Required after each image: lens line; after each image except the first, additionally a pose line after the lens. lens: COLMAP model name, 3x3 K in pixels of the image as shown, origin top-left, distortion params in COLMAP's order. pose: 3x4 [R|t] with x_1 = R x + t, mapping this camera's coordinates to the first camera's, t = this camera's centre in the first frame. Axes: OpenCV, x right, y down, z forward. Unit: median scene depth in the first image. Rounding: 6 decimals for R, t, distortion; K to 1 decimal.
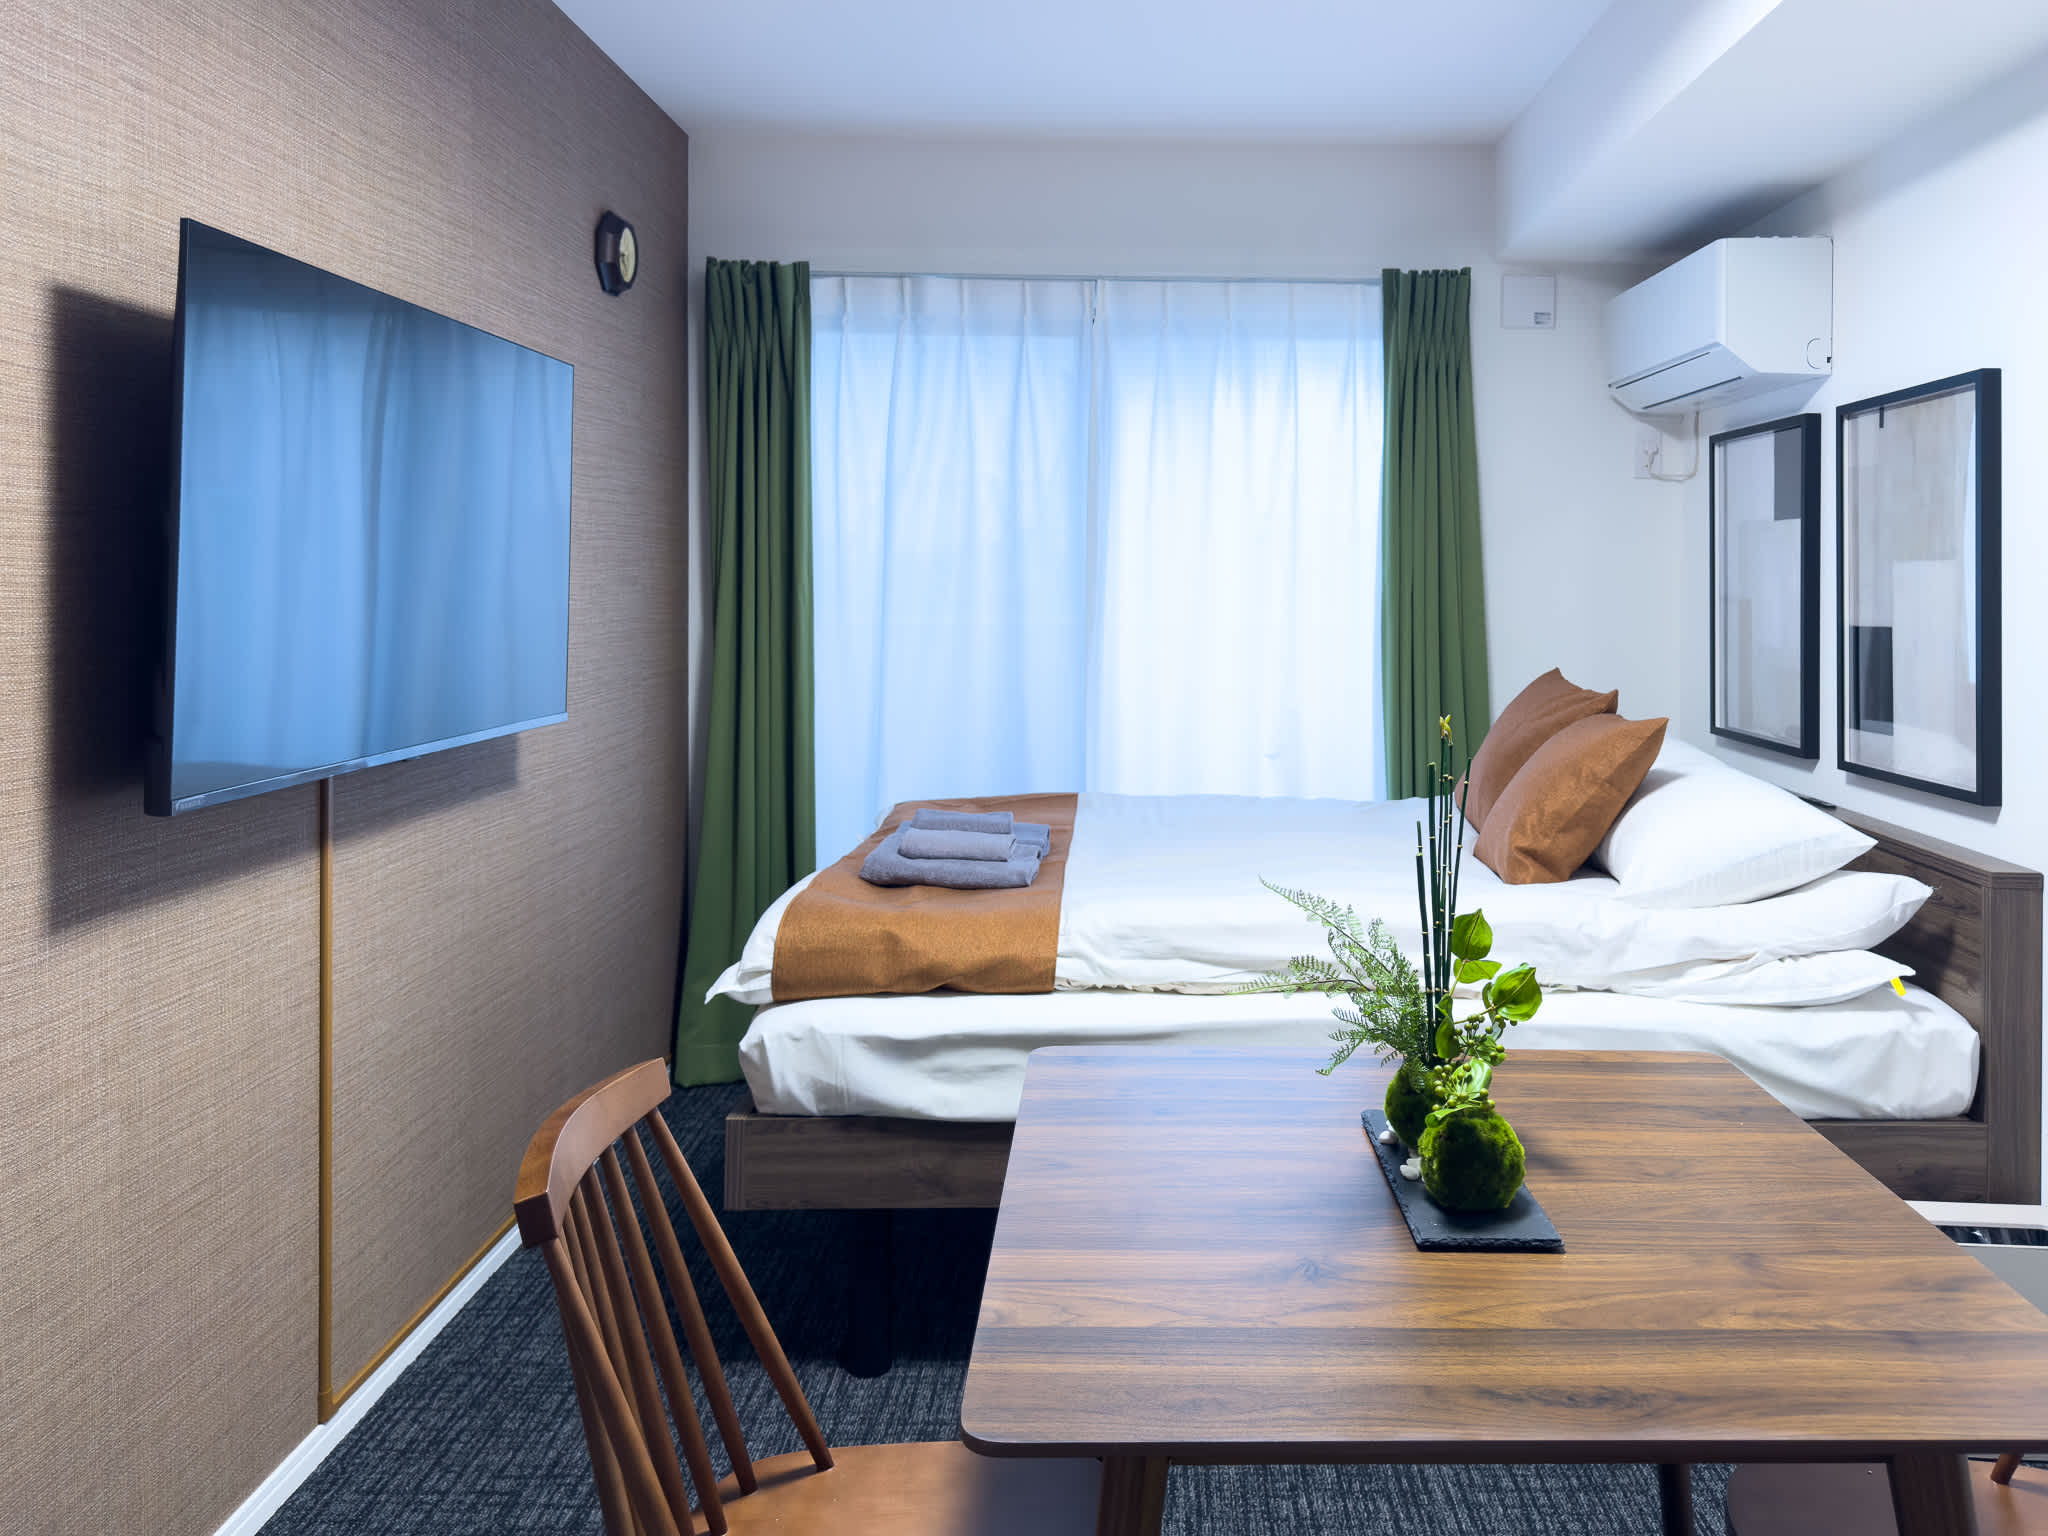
lens RADIAL K [[1606.1, 0, 1024.0], [0, 1606.1, 768.0], [0, 0, 1]] dist [0.096270, -0.107546]
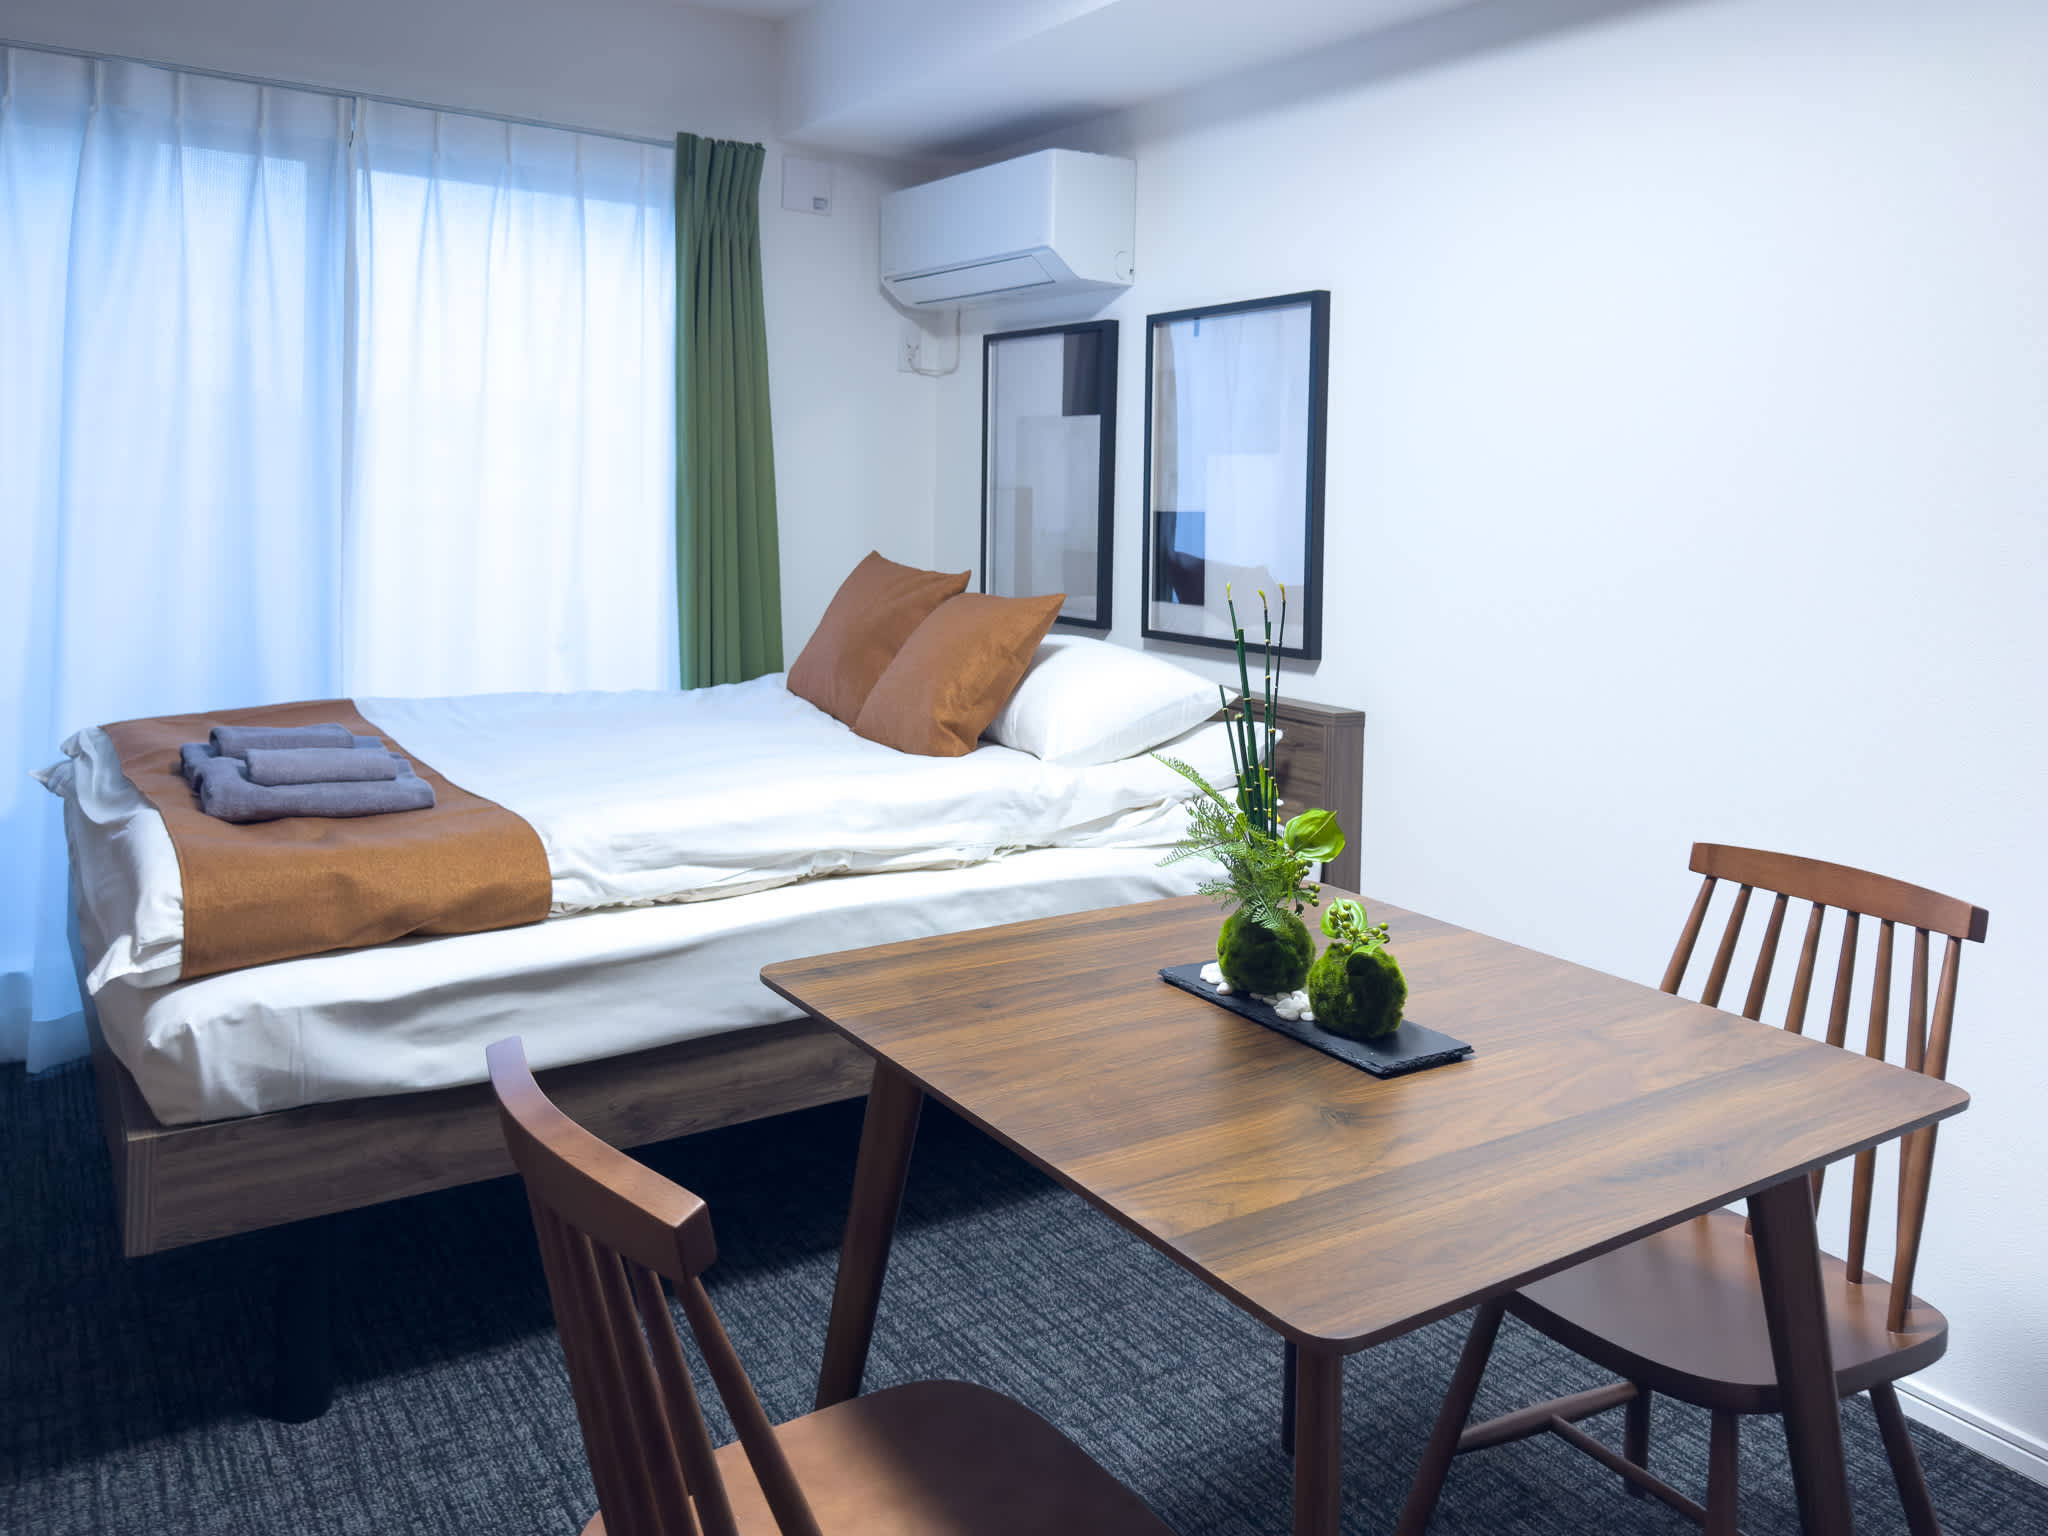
lens RADIAL K [[1645.5, 0, 1027.6], [0, 1645.5, 701.3], [0, 0, 1]] dist [0.093553, -0.127969]
pose [[0.835192, -0.057823, 0.546910, -0.244531], [0.045747, 0.998315, 0.035687, 0.001103], [-0.548053, -0.004786, 0.836430, 0.105693]]
